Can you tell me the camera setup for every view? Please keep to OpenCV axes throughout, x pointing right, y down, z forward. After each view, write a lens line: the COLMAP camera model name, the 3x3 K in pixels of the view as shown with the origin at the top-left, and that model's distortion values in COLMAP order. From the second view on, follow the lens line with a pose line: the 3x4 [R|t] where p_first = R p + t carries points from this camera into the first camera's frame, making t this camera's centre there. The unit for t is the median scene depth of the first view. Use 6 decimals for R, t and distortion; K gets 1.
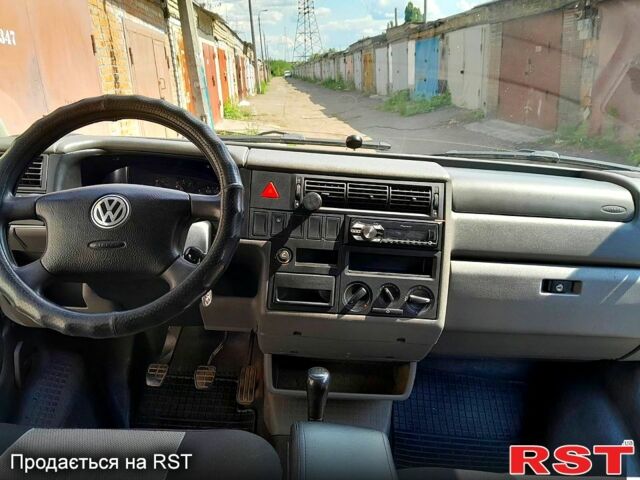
lens RADIAL K [[542.1, 0, 333.2], [0, 542.1, 239.2], [0, 0, 1]] dist [0.104499, -0.197618]
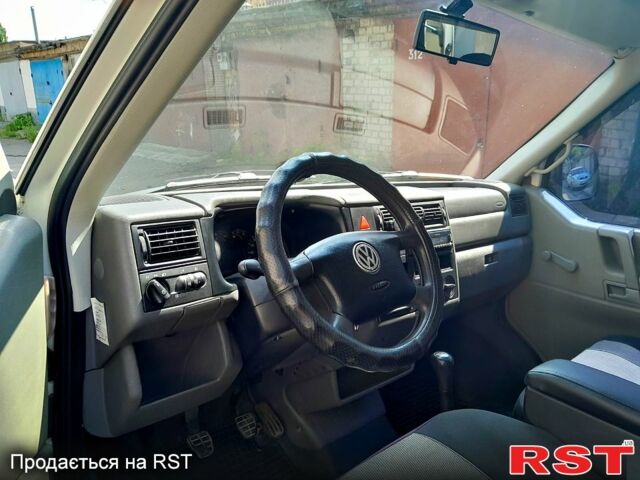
lens RADIAL K [[542.1, 0, 333.2], [0, 542.1, 239.2], [0, 0, 1]] dist [0.104499, -0.197618]
pose [[0.730265, -0.166921, 0.662458, -0.677865], [0.186943, 0.981505, 0.041234, -0.082718], [-0.657089, 0.093730, 0.747963, 0.112863]]
